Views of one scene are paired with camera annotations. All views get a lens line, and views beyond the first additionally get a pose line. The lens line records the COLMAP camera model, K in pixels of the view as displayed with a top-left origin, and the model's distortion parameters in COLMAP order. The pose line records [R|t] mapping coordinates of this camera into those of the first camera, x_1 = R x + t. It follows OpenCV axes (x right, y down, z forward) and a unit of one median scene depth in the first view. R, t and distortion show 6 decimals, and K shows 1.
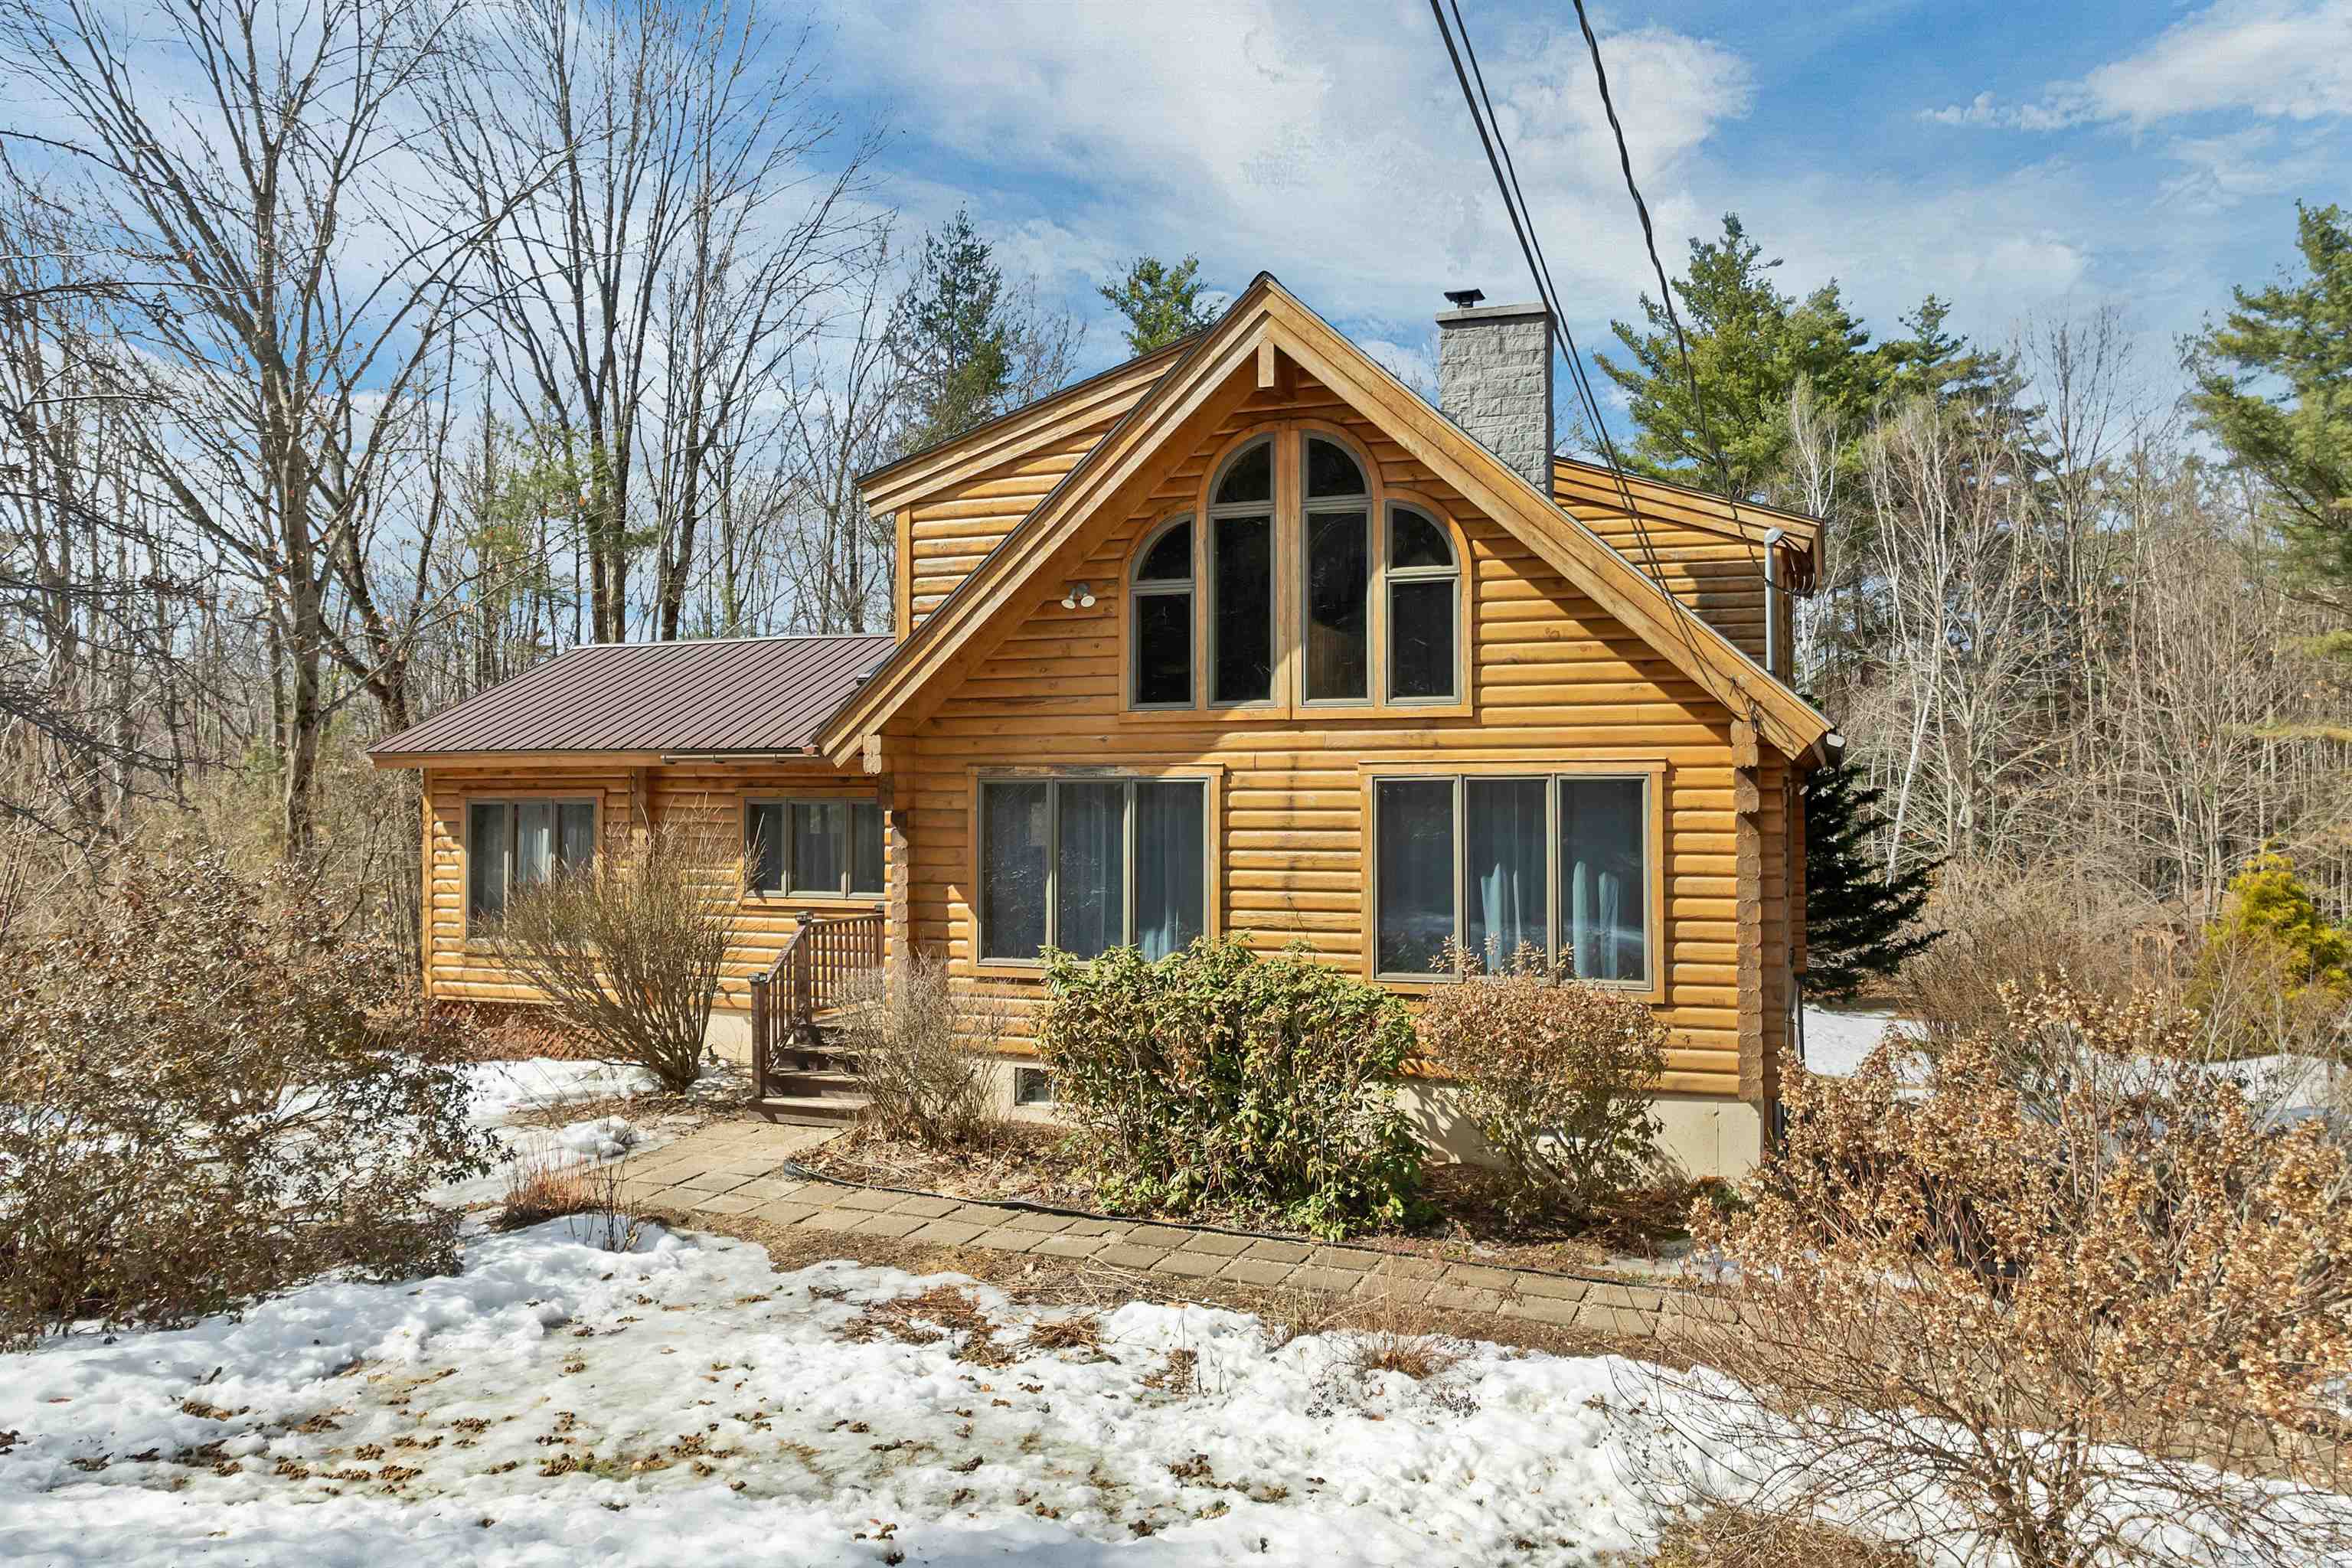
lens RADIAL K [[1670.8, 0, 1176.0], [0, 1670.8, 784.0], [0, 0, 1]] dist [0.000835, 0.001980]
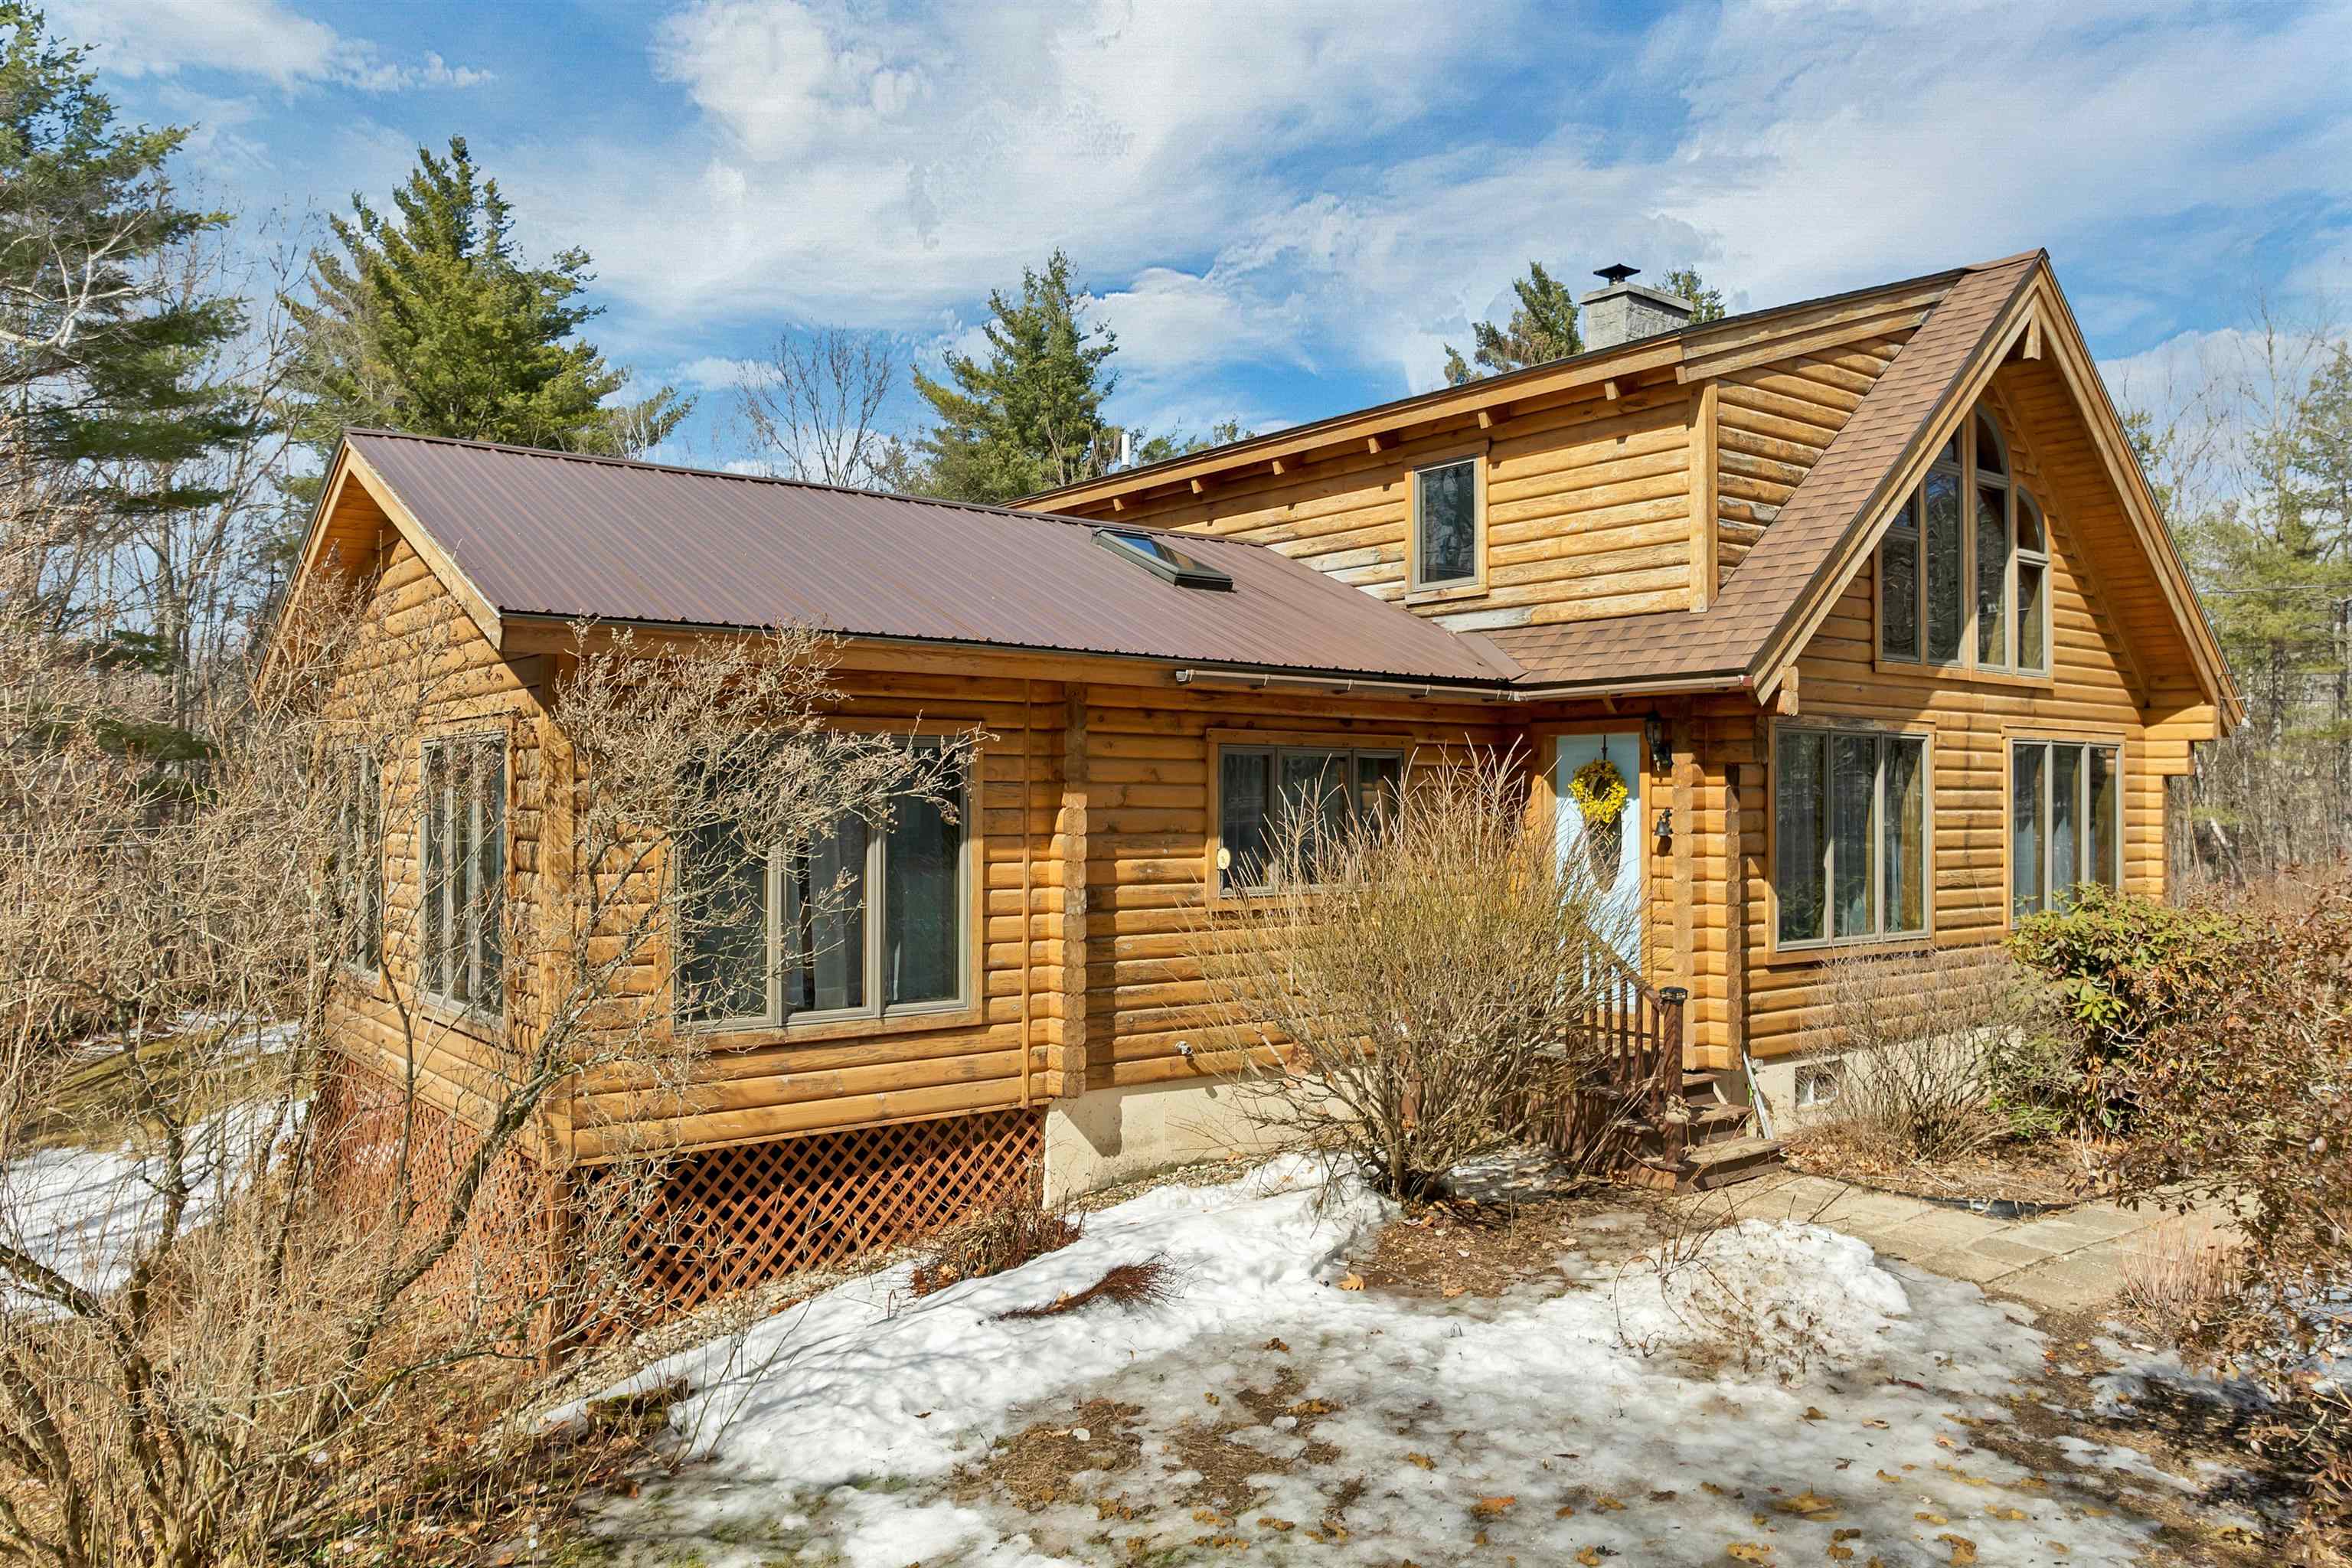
lens RADIAL K [[1648.4, 0, 1176.0], [0, 1648.4, 784.0], [0, 0, 1]] dist [-0.008739, -0.002817]
pose [[0.514448, 0.006191, 0.857499, -1.012388], [-0.013251, 0.999912, 0.000731, 0.029216], [-0.857419, -0.011739, 0.514485, 0.864765]]
